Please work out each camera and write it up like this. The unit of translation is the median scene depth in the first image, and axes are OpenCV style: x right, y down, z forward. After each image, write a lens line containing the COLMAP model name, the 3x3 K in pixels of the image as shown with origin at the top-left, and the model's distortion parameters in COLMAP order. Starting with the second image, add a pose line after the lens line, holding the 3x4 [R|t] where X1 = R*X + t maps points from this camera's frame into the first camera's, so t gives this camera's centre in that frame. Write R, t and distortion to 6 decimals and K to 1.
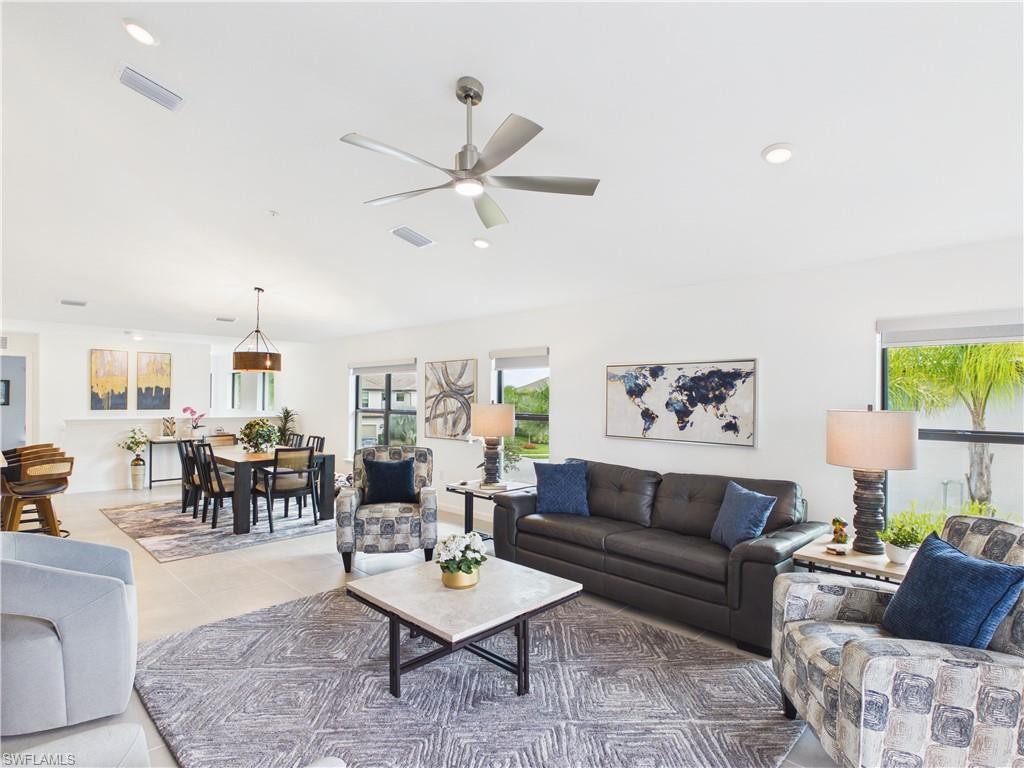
lens RADIAL K [[537.0, 0, 511.4], [0, 537.0, 394.5], [0, 0, 1]] dist [0.001985, -0.000354]
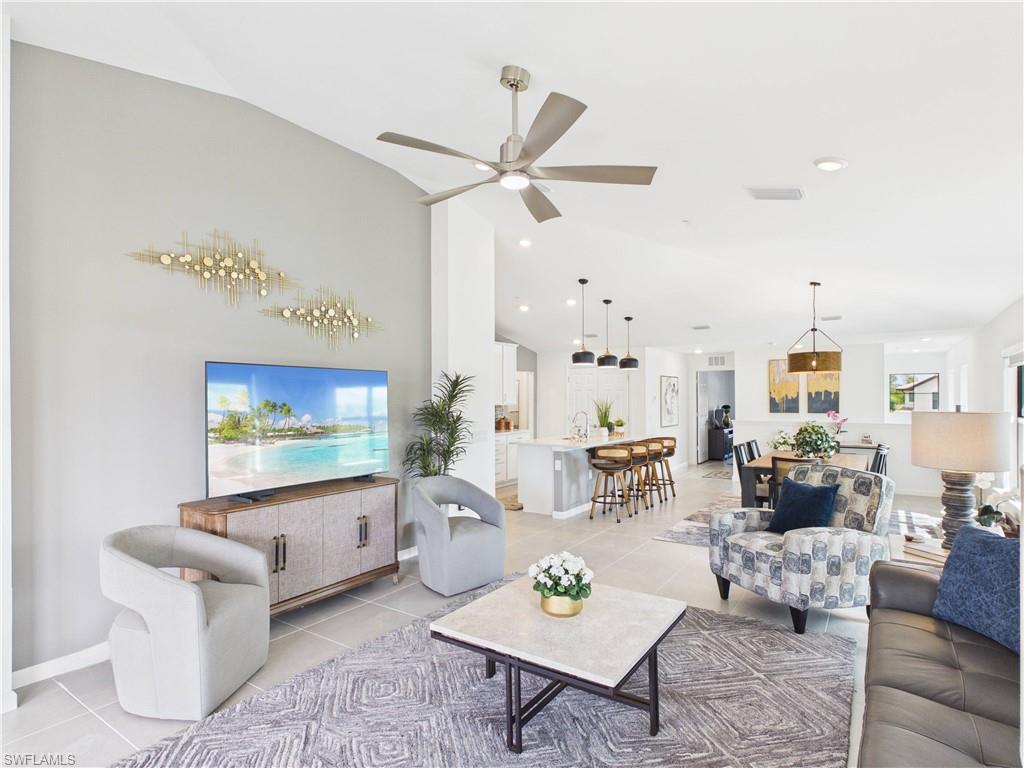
lens RADIAL K [[537.0, 0, 513.4], [0, 537.0, 396.4], [0, 0, 1]] dist [0.001985, -0.000354]
pose [[0.177895, -0.014587, -0.983941, 0.419755], [0.012298, 0.999845, -0.012600, 0.002469], [0.983973, -0.009859, 0.178047, 0.411316]]
